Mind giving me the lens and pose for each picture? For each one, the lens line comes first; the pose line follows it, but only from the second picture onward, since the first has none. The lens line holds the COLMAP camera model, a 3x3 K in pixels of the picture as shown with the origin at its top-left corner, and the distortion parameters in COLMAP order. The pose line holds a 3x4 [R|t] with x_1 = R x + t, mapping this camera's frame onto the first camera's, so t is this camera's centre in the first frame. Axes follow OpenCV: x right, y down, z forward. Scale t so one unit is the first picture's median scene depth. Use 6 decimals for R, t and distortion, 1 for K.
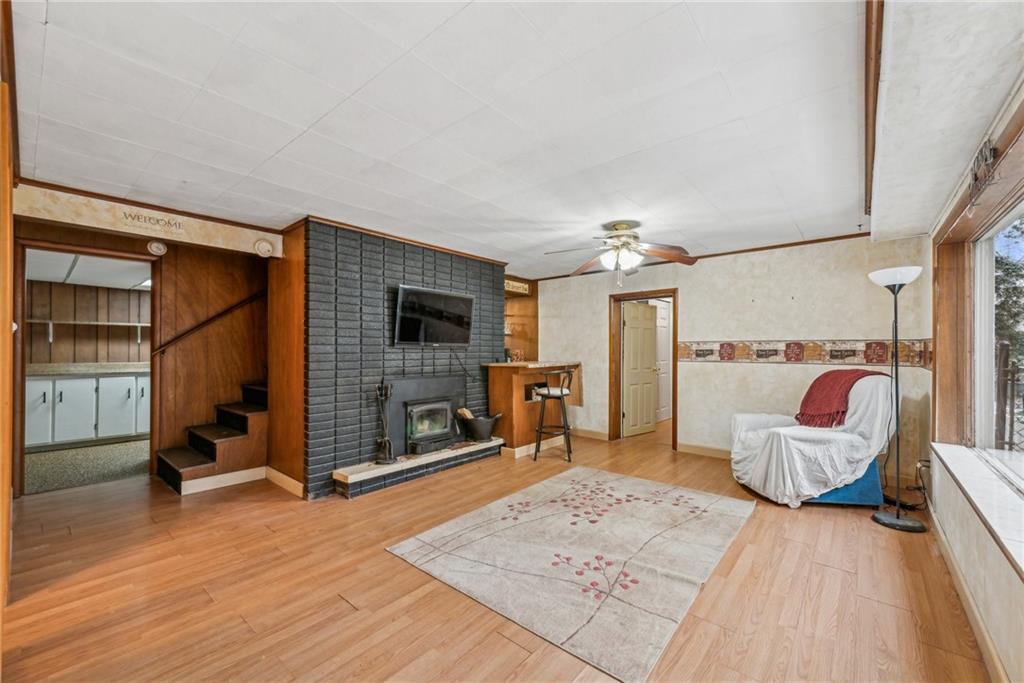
lens RADIAL K [[402.6, 0, 518.1], [0, 402.6, 344.6], [0, 0, 1]] dist [0.001333, -0.000002]
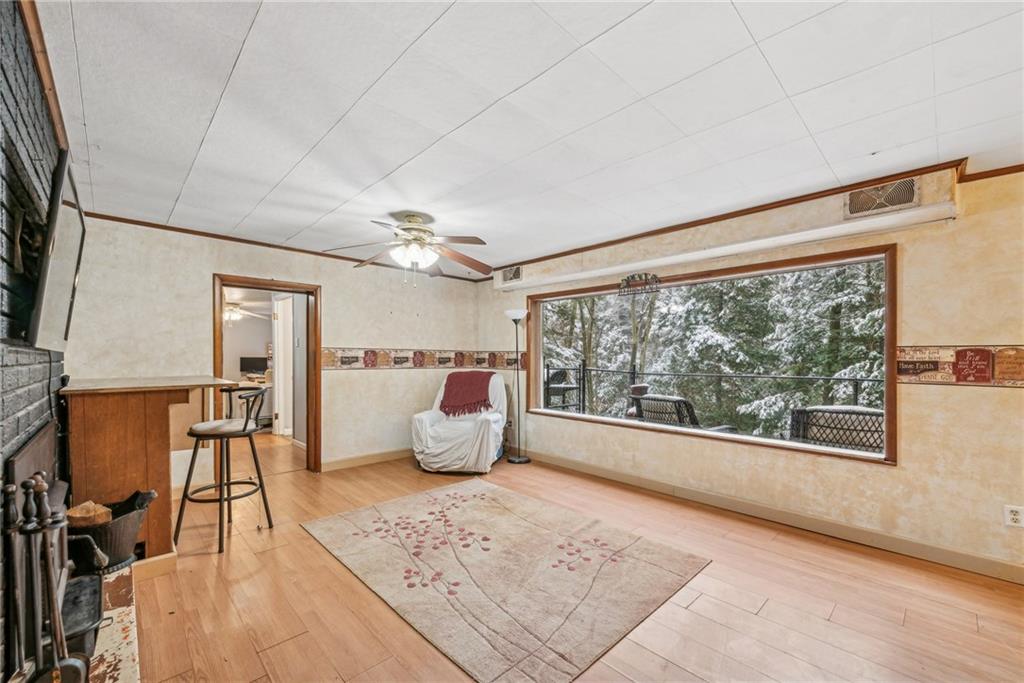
lens RADIAL K [[412.1, 0, 517.3], [0, 412.1, 347.8], [0, 0, 1]] dist [0.015034, -0.000329]
pose [[0.104468, 0.025383, 0.994204, -0.643680], [-0.020388, 0.999519, -0.023376, 0.008666], [-0.994319, -0.017828, 0.104935, 0.682678]]
